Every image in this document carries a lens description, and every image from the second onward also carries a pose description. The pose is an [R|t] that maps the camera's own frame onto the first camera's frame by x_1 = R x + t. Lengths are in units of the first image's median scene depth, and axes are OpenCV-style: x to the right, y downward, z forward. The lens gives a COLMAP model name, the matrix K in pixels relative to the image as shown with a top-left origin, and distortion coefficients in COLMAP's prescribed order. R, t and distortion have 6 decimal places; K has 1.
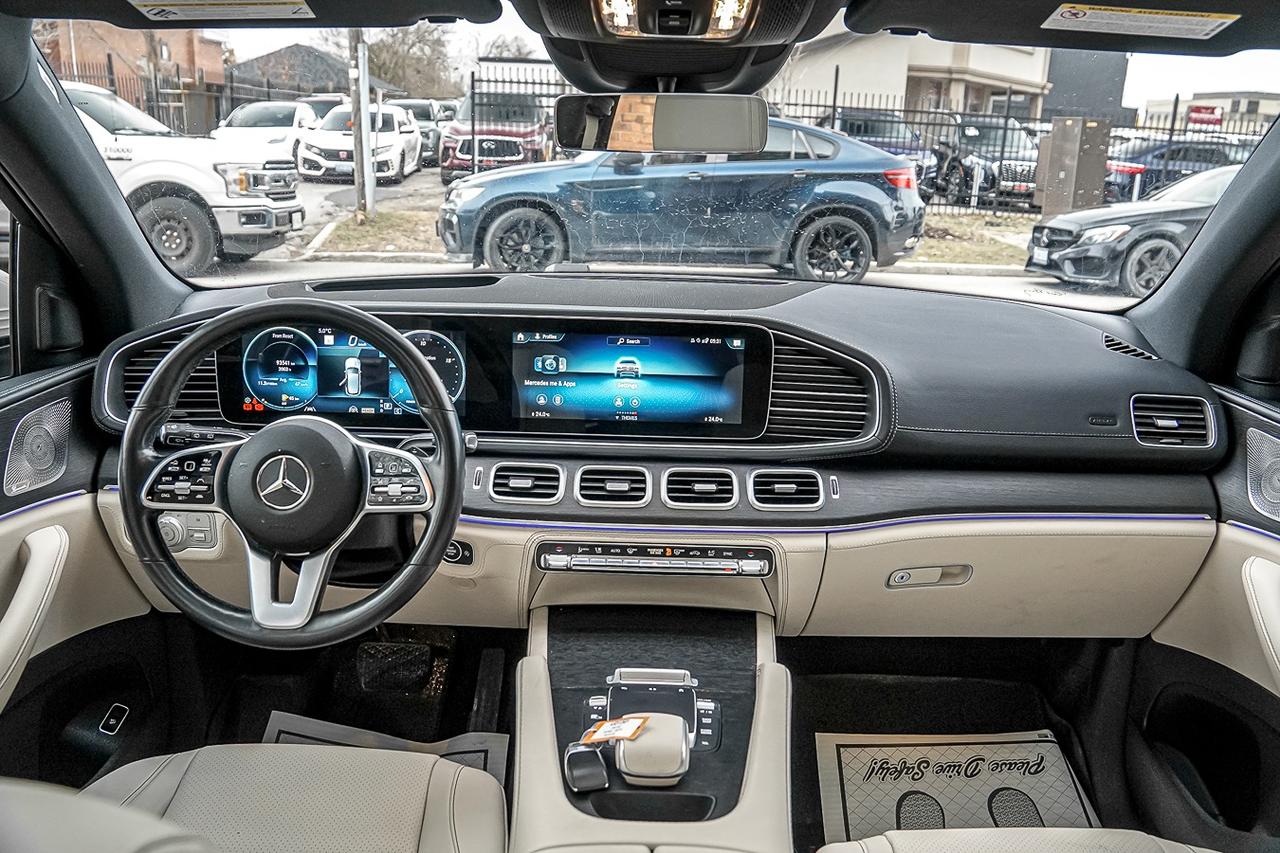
lens RADIAL K [[1032.2, 0, 642.7], [0, 1032.2, 429.0], [0, 0, 1]] dist [-0.108104, 0.069258]
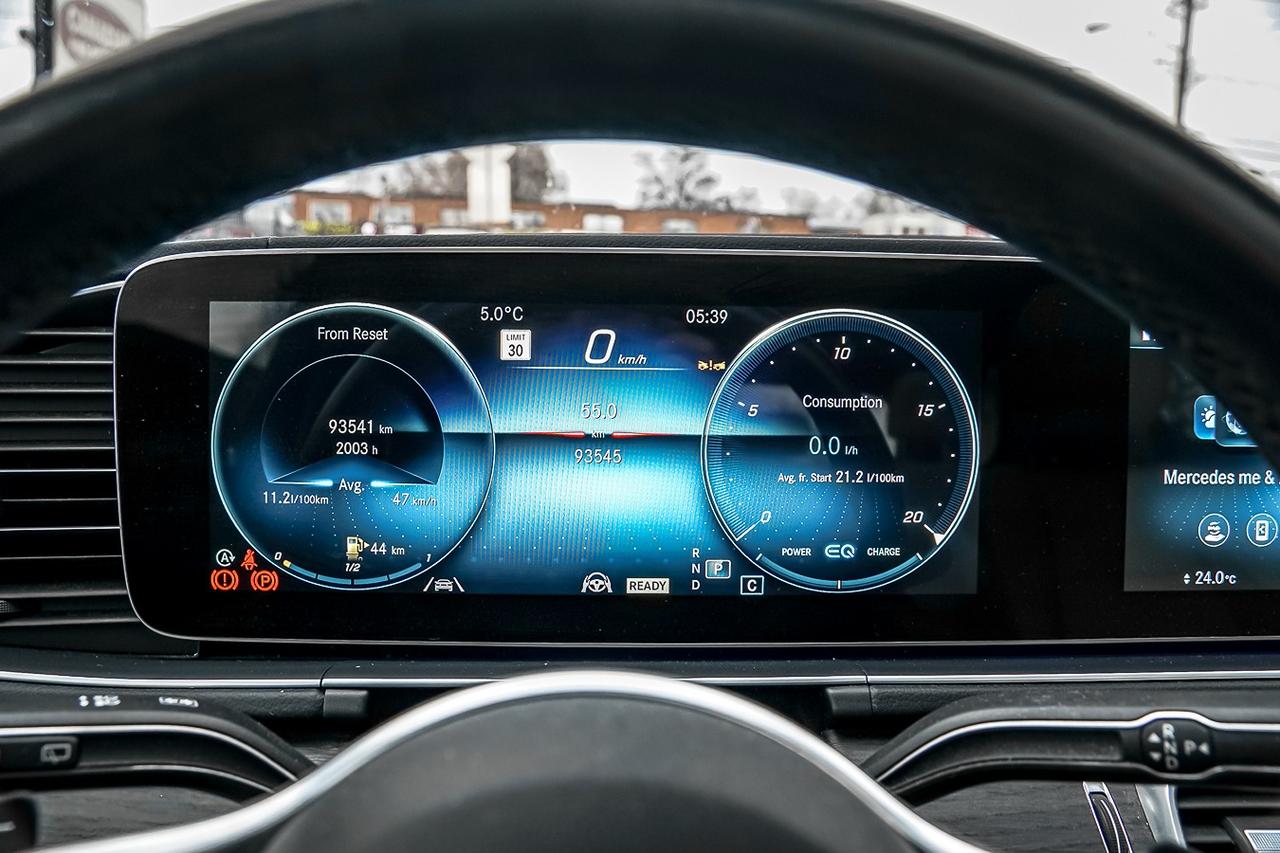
lens RADIAL K [[1032.2, 0, 636.4], [0, 1032.2, 422.2], [0, 0, 1]] dist [-0.108104, 0.069258]
pose [[0.998418, -0.020407, 0.052395, -0.289162], [0.024171, 0.997094, -0.072245, -0.043766], [-0.050769, 0.073397, 0.996010, 0.711491]]
